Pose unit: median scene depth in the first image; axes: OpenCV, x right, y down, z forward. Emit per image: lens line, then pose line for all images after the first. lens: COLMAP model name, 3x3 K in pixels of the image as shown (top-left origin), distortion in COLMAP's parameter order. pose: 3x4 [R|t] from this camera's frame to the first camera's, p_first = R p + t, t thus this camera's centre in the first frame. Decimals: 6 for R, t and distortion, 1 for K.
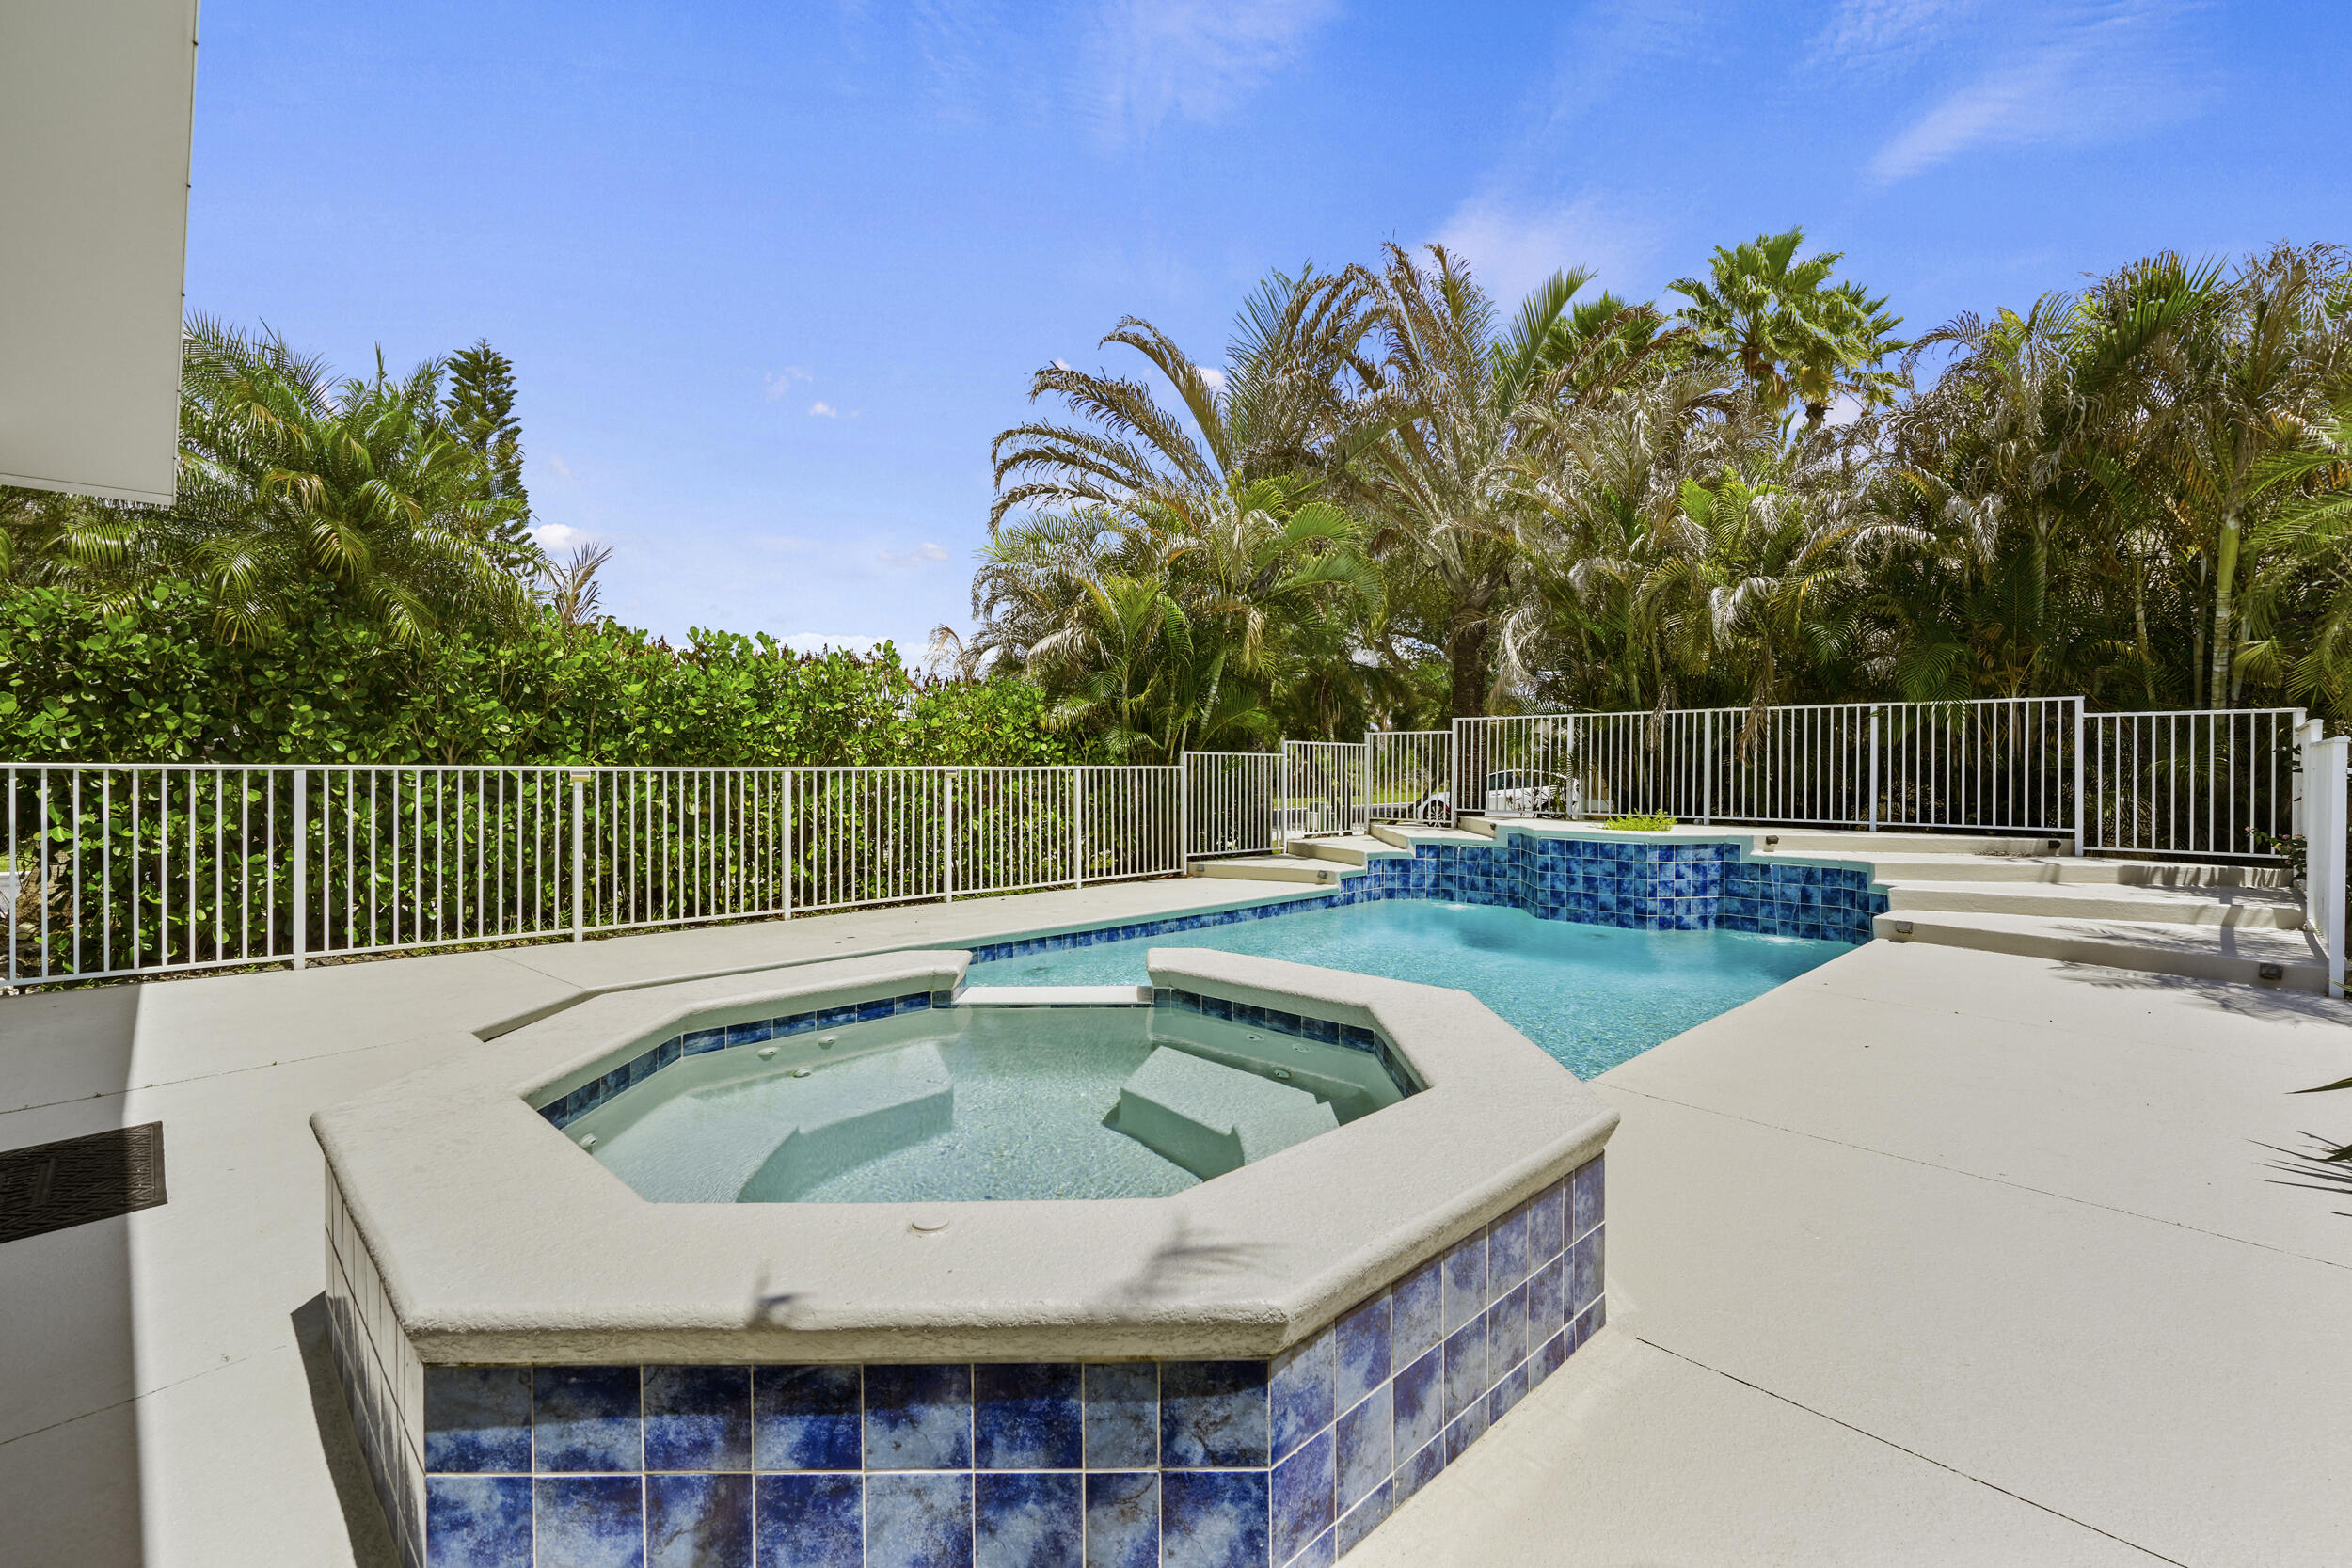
lens RADIAL K [[1049.5, 0, 1182.3], [0, 1049.5, 774.1], [0, 0, 1]] dist [-0.001584, 0.000480]
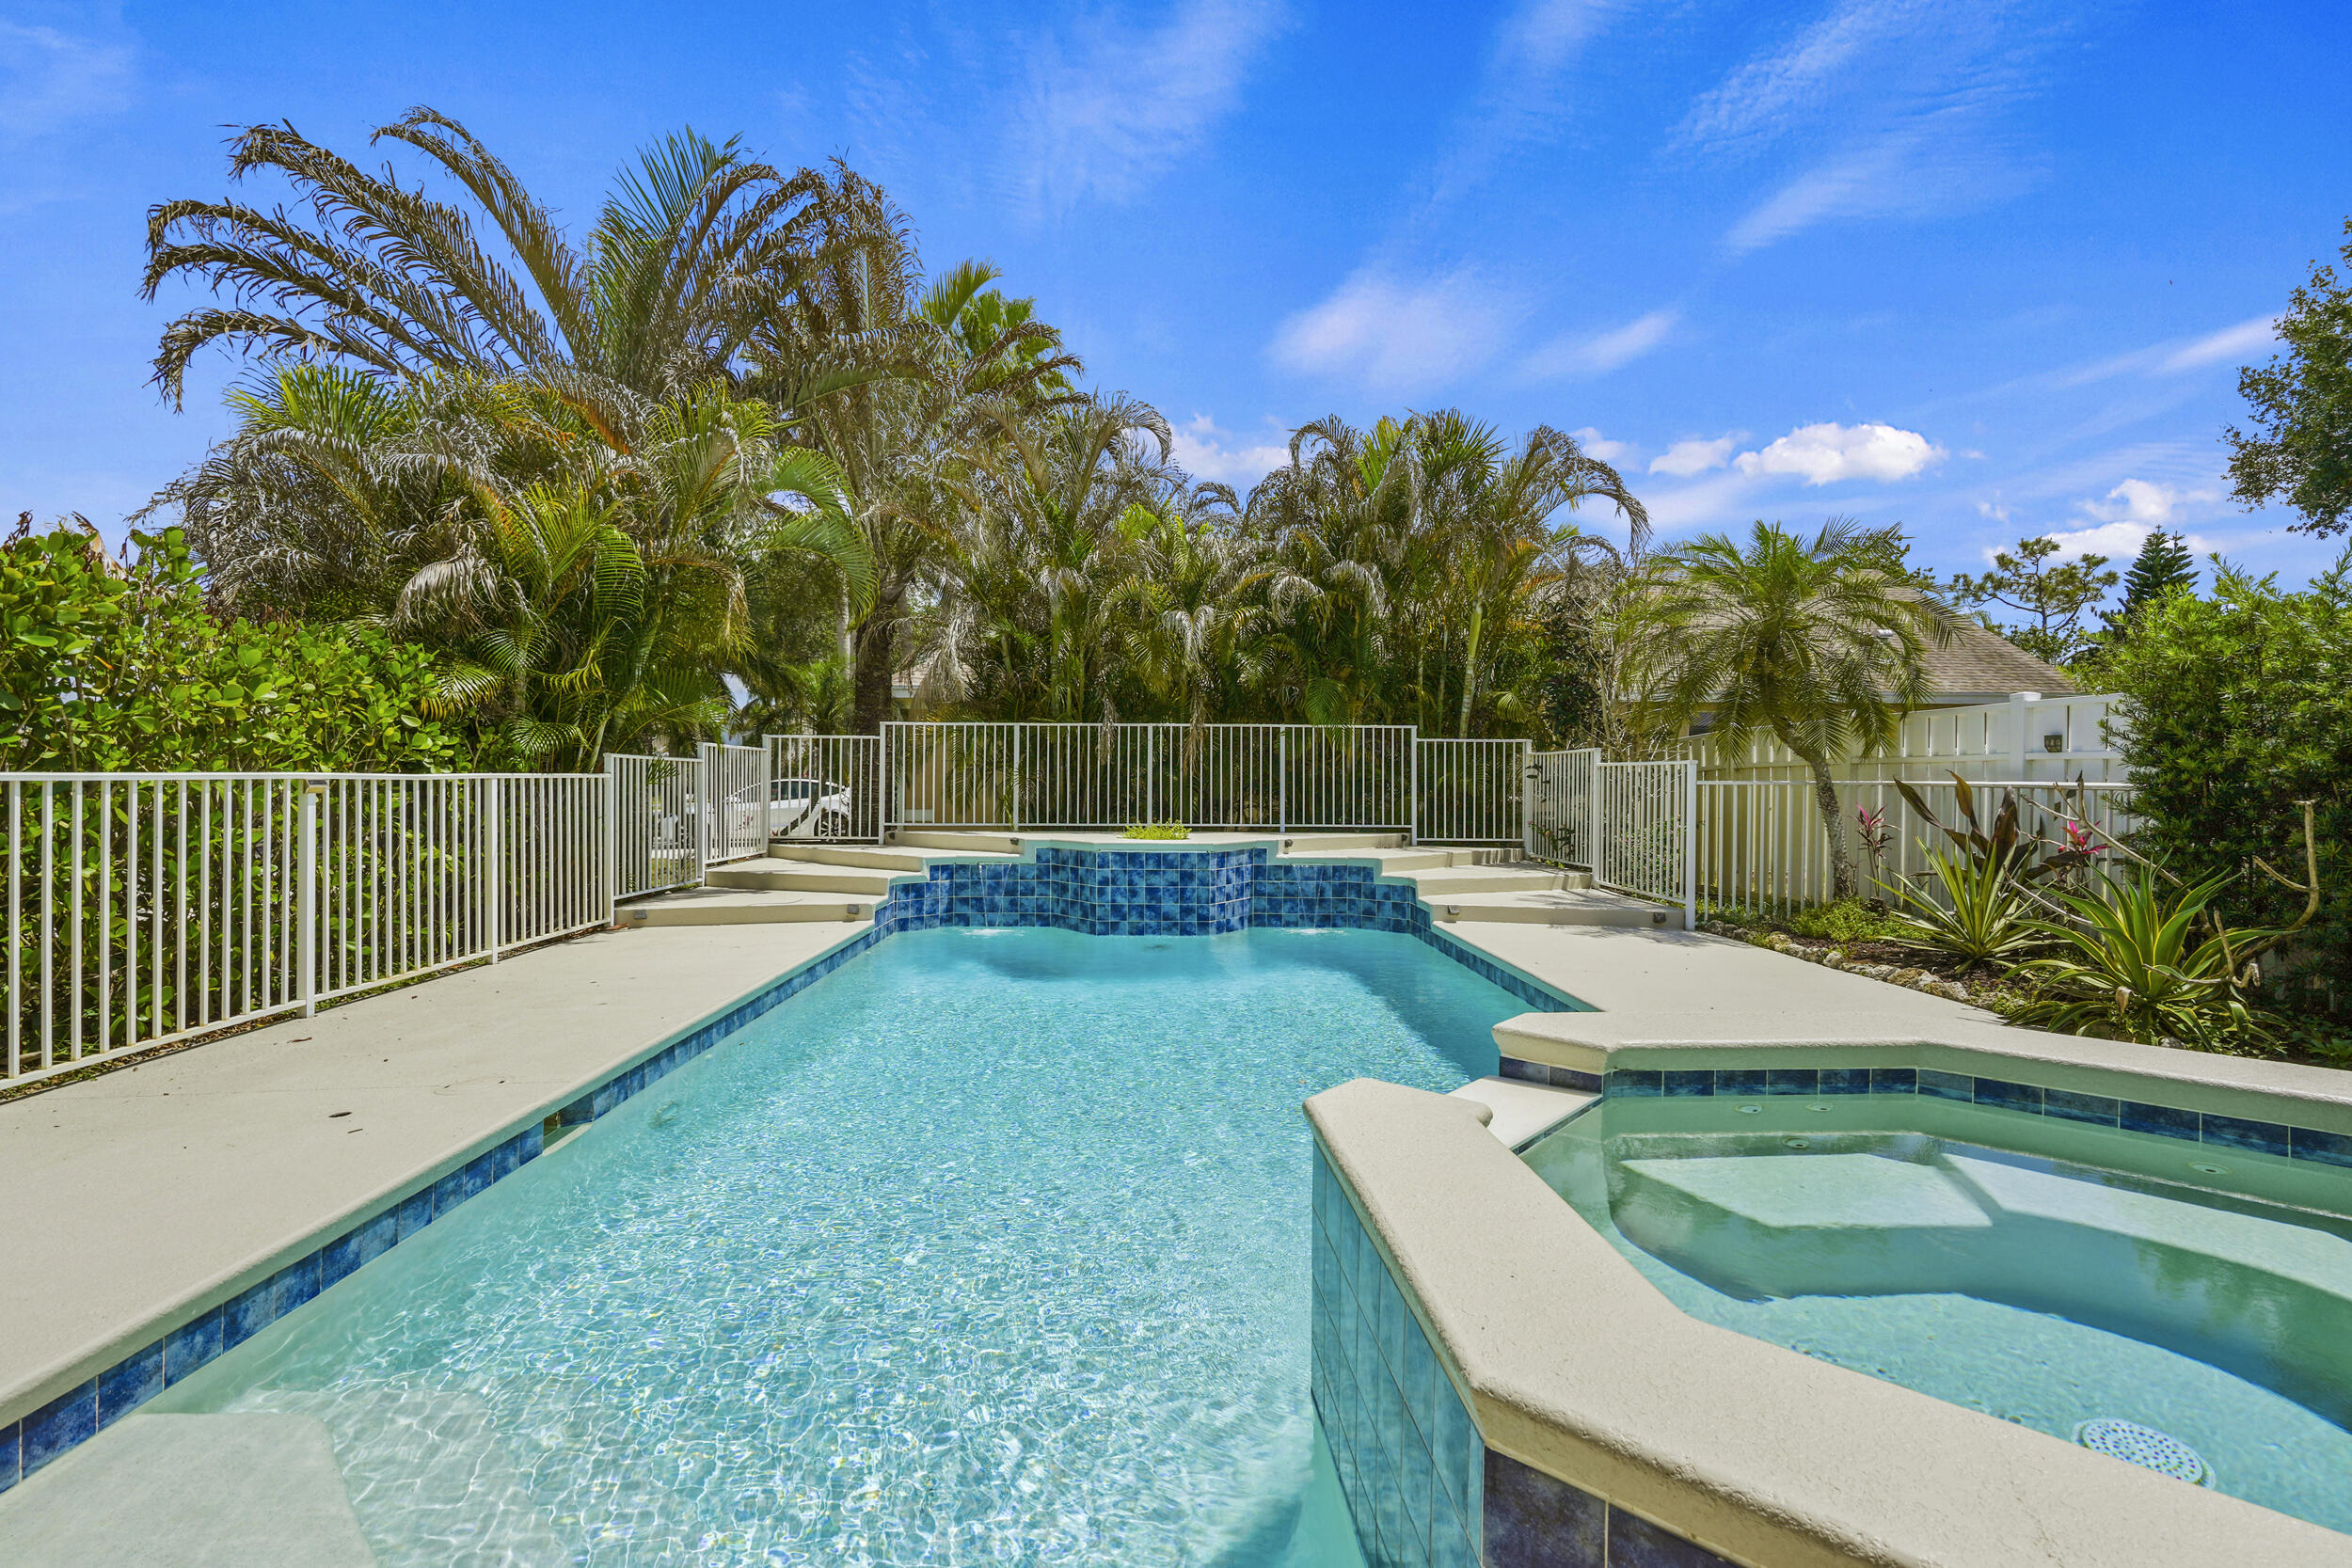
lens RADIAL K [[1056.5, 0, 1173.5], [0, 1056.5, 778.9], [0, 0, 1]] dist [-0.005637, 0.000550]
pose [[0.689036, 0.002329, 0.724723, -0.313547], [0.000363, 0.999994, -0.003559, -0.001958], [-0.724727, 0.002716, 0.689031, 0.284885]]
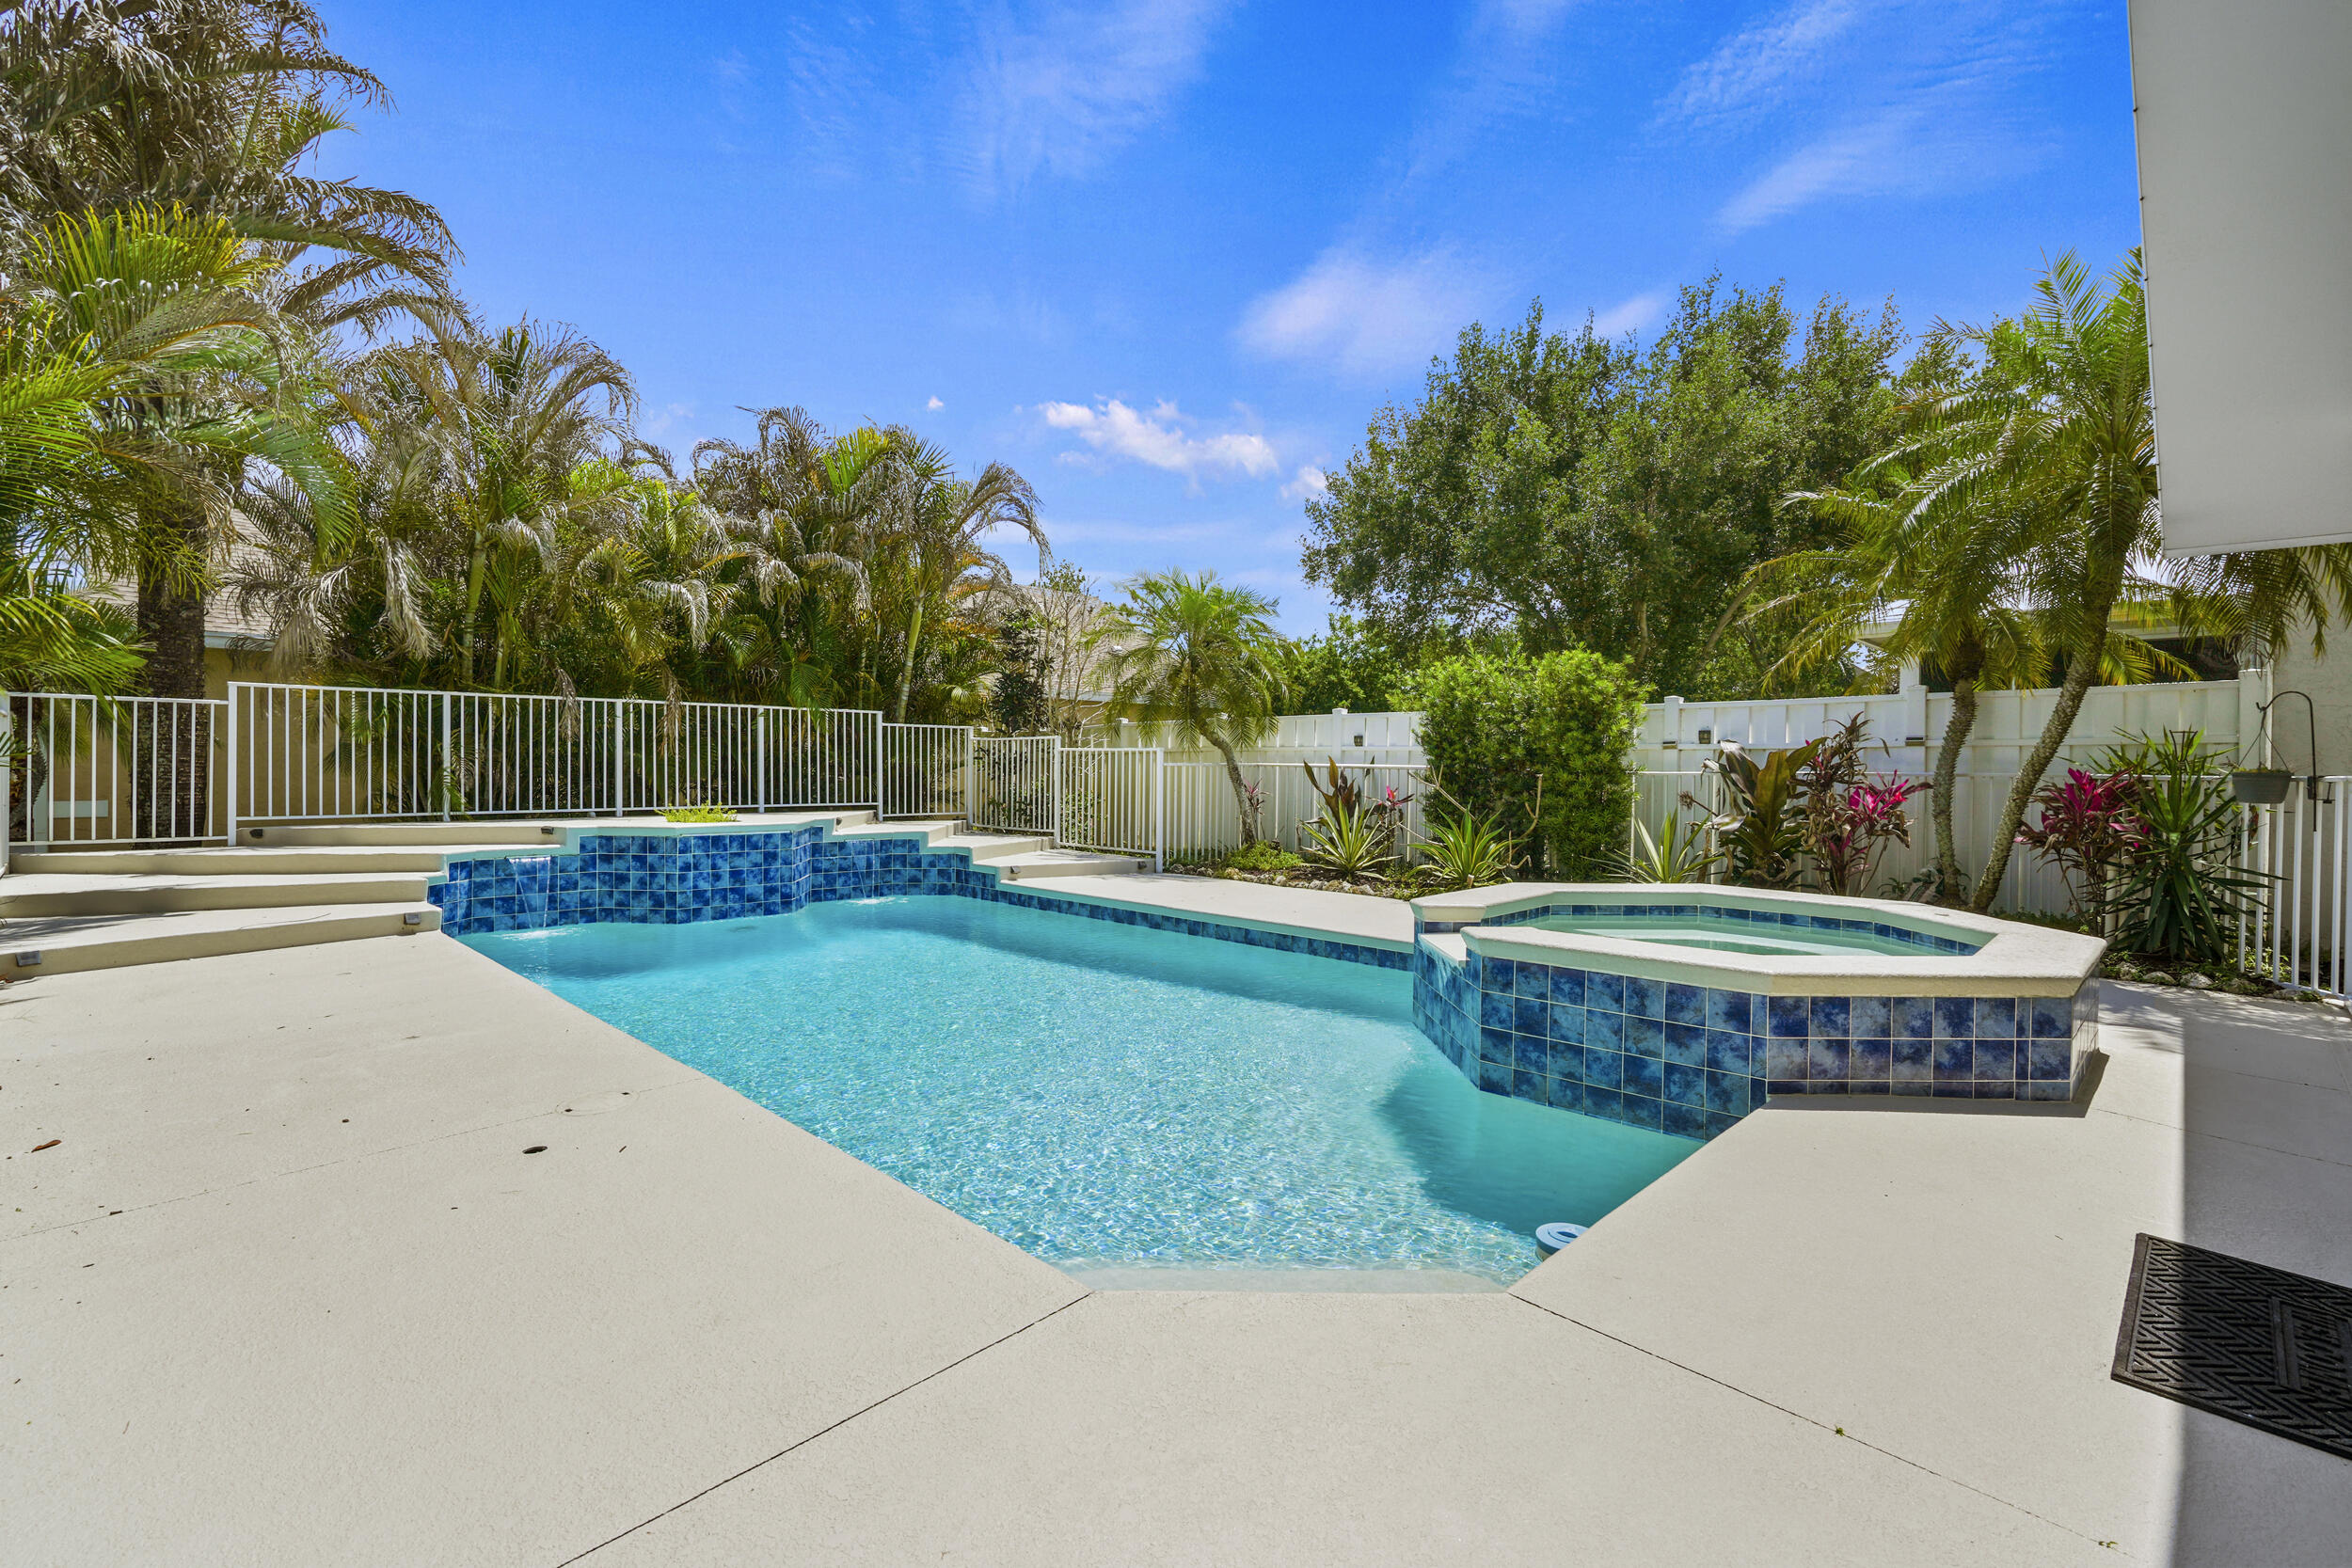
lens RADIAL K [[1056.5, 0, 1173.5], [0, 1056.5, 778.9], [0, 0, 1]] dist [-0.005637, 0.000550]
pose [[-0.001489, -0.015940, 0.999872, -0.582002], [-0.001643, 0.999872, 0.015938, -0.004459], [-0.999998, -0.001619, -0.001515, 0.571141]]
